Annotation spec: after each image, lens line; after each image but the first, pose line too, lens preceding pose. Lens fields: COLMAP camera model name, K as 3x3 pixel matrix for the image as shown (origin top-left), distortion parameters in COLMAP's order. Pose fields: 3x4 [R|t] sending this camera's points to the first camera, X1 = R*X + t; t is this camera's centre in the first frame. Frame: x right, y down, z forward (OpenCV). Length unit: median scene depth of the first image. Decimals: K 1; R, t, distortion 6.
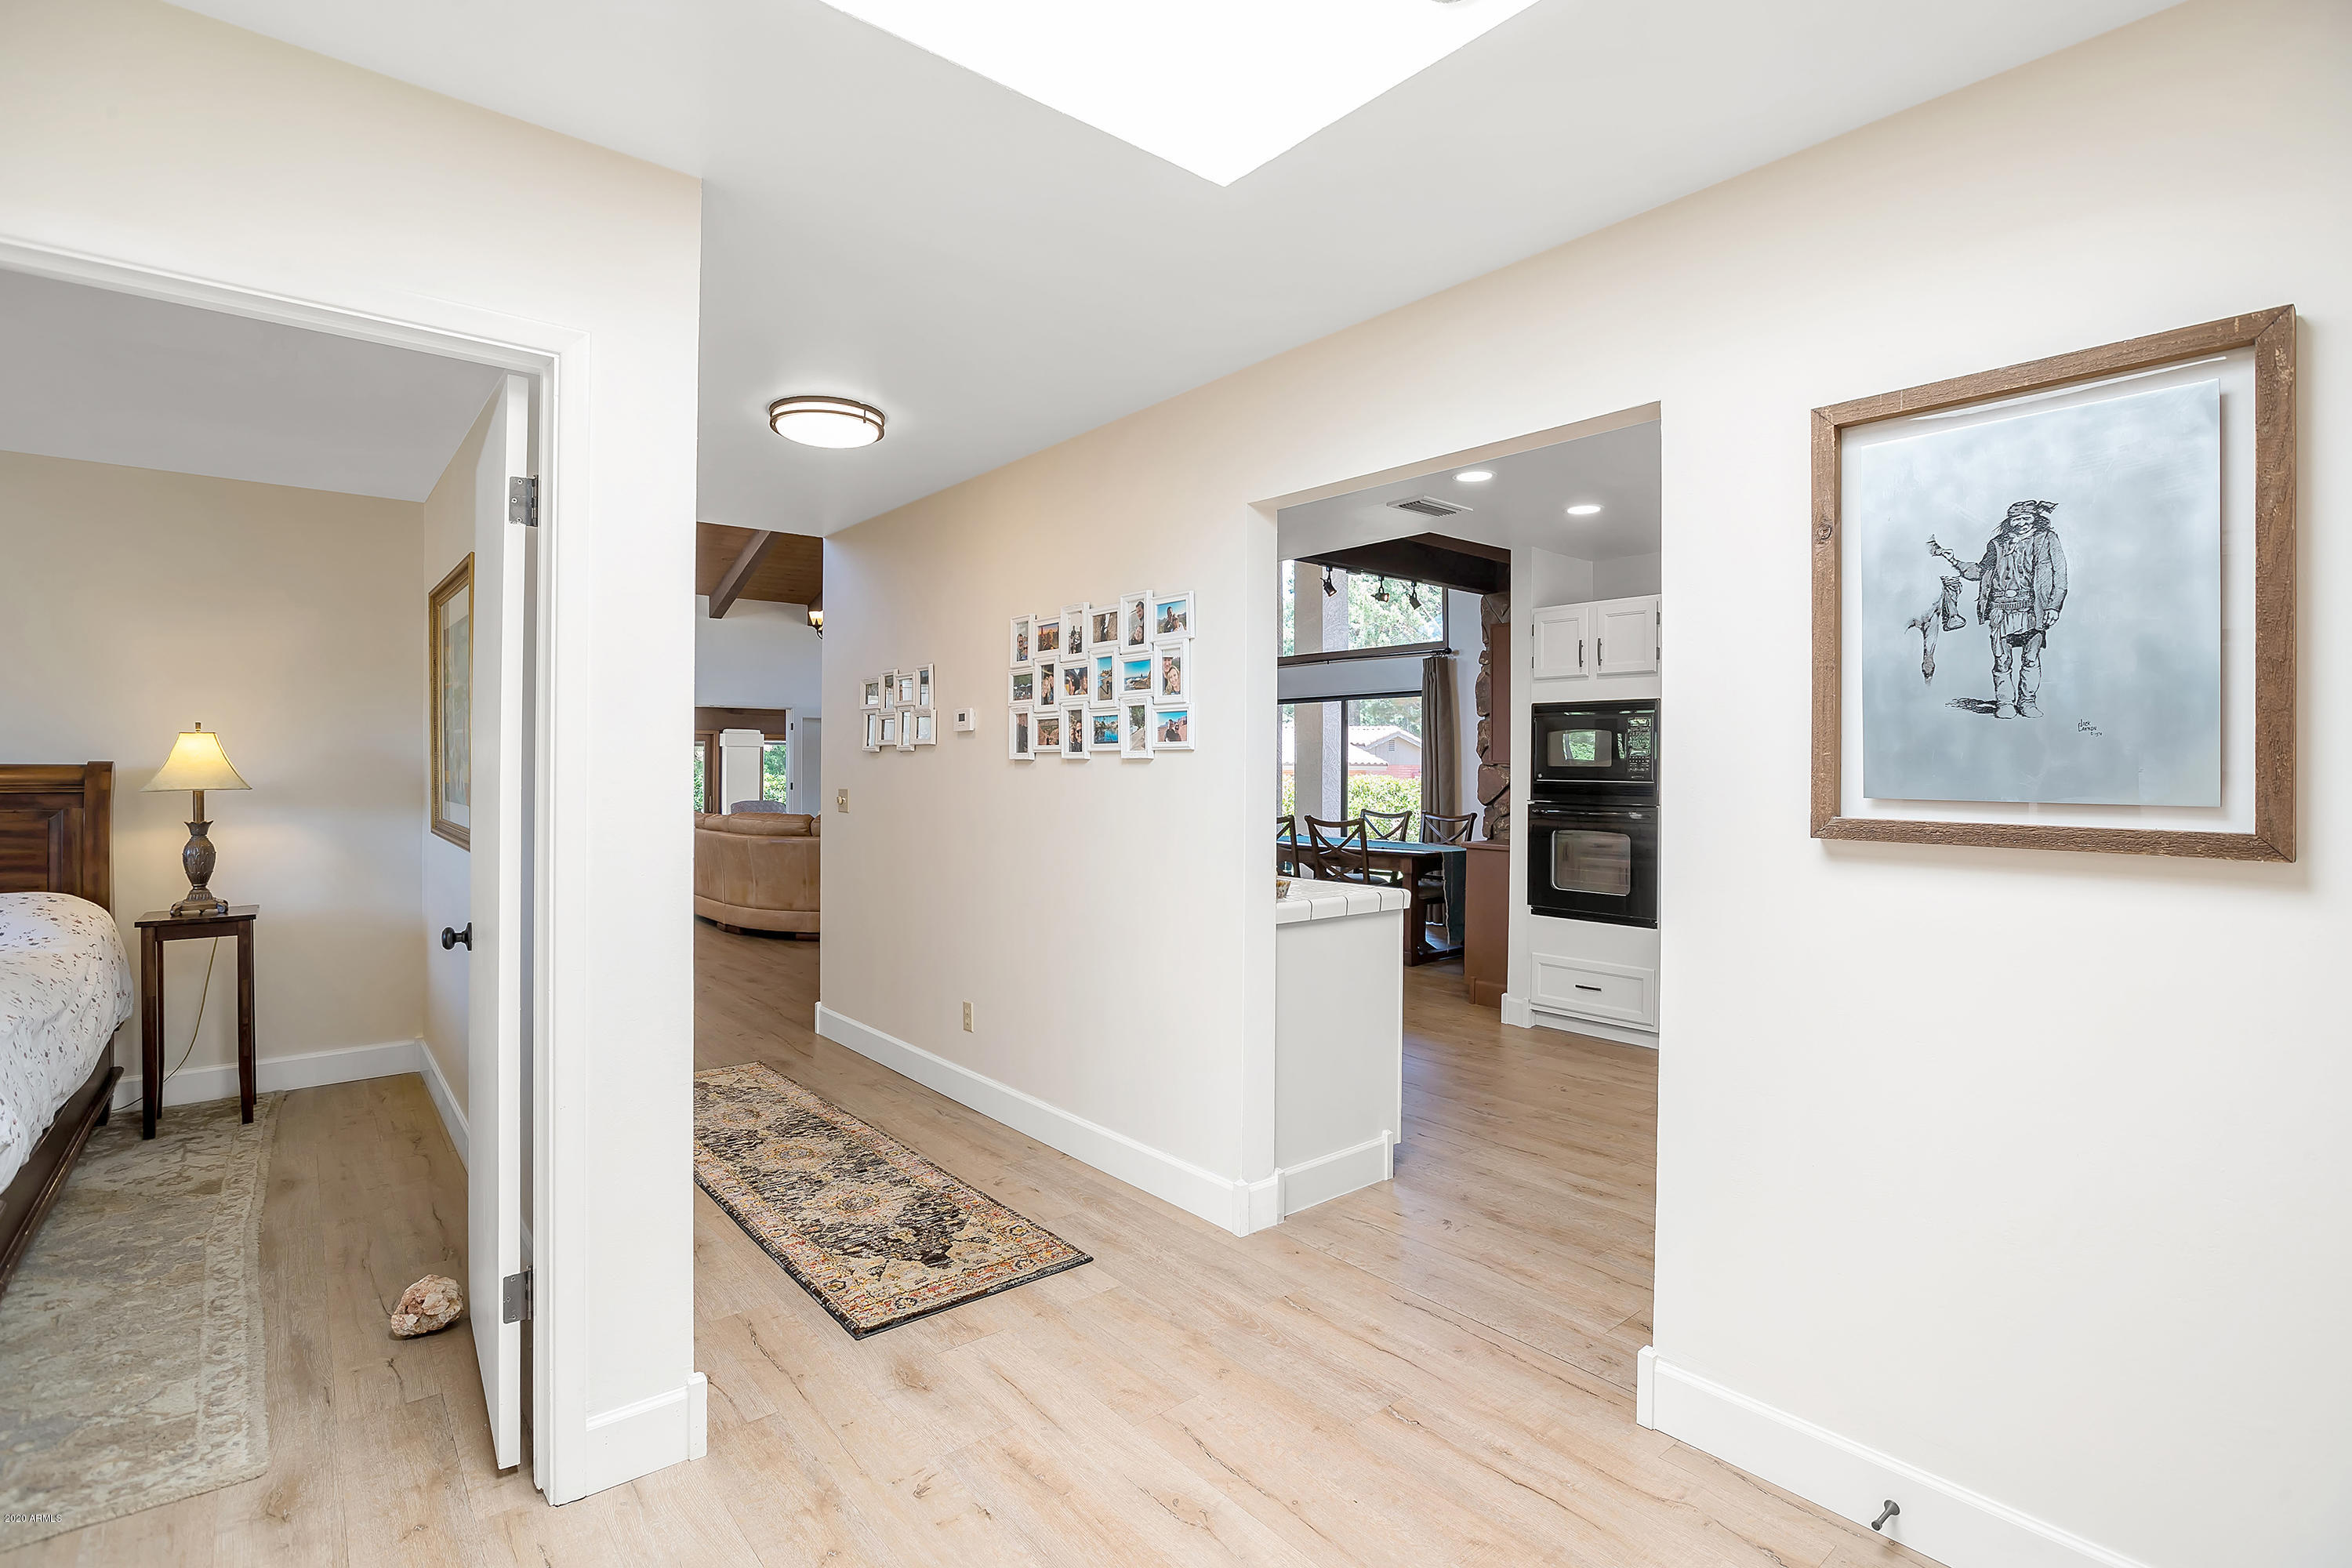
lens RADIAL K [[1112.5, 0, 1164.3], [0, 1112.5, 766.8], [0, 0, 1]] dist [-0.012292, 0.000041]
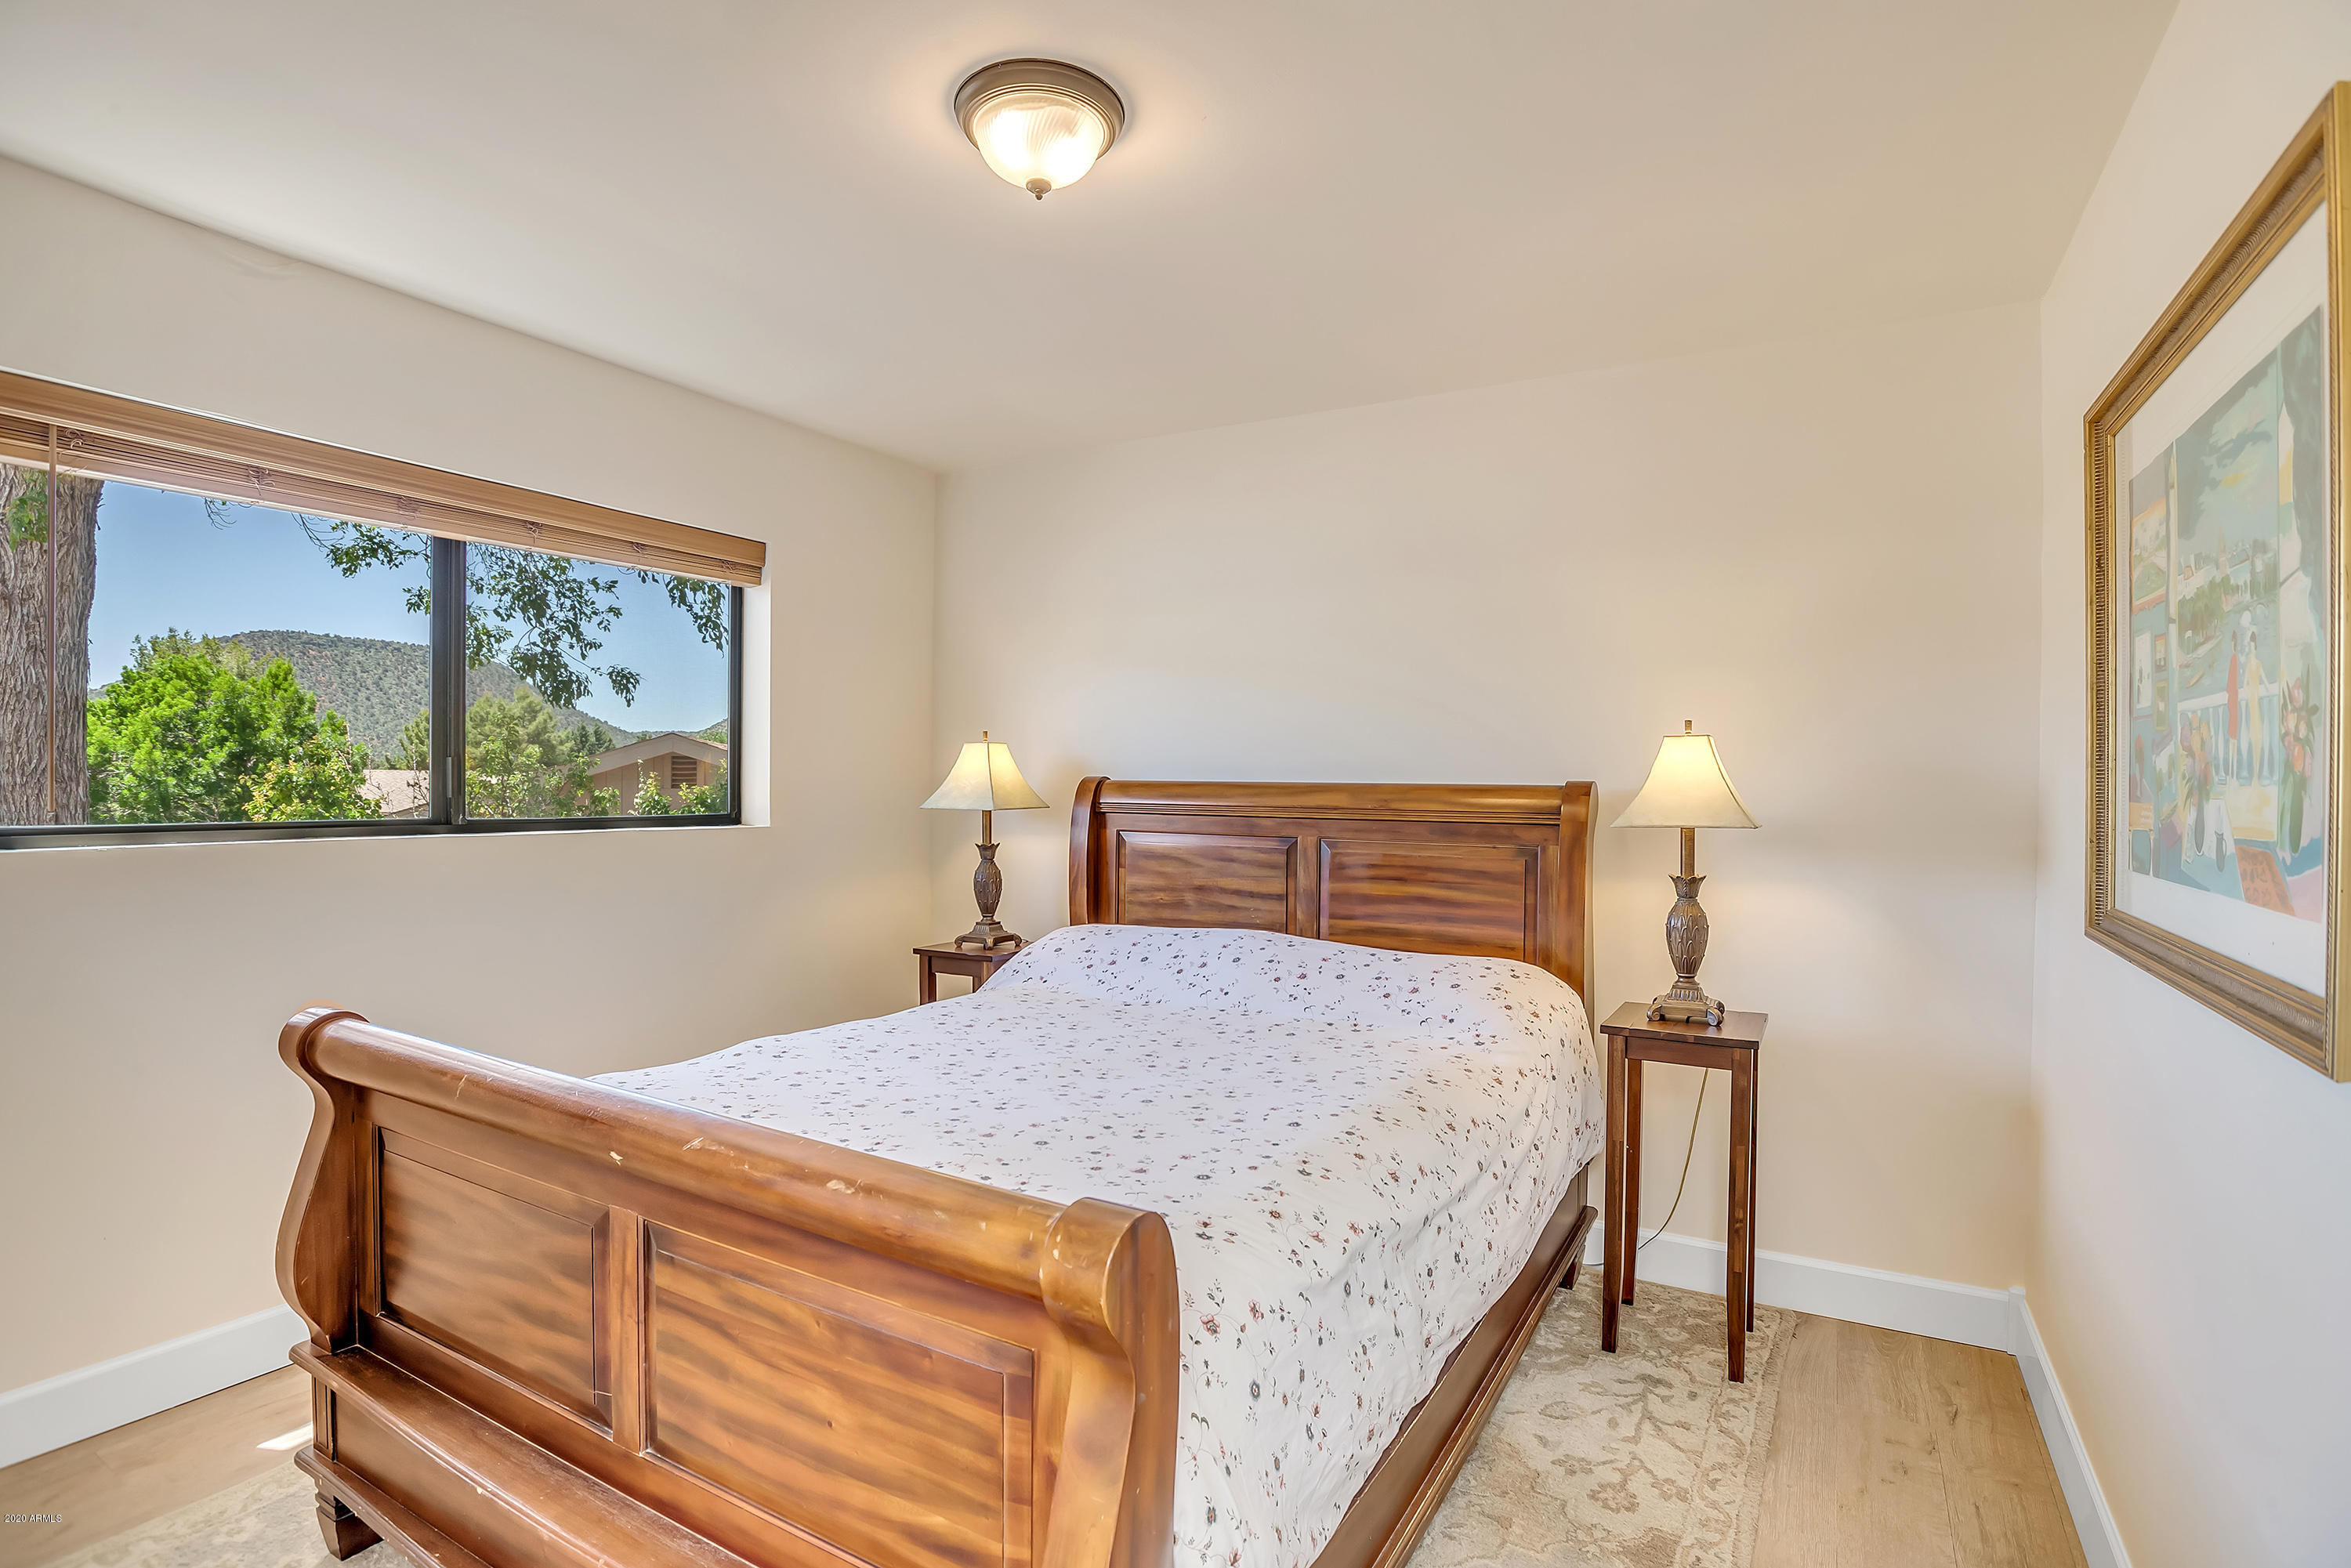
lens RADIAL K [[1107.2, 0, 1175.2], [0, 1107.2, 807.0], [0, 0, 1]] dist [-0.044897, 0.000226]
pose [[0.353644, 0.019667, -0.935173, -0.393863], [-0.001642, 0.999790, 0.020405, -0.002292], [0.935379, -0.005681, 0.353603, 0.505379]]
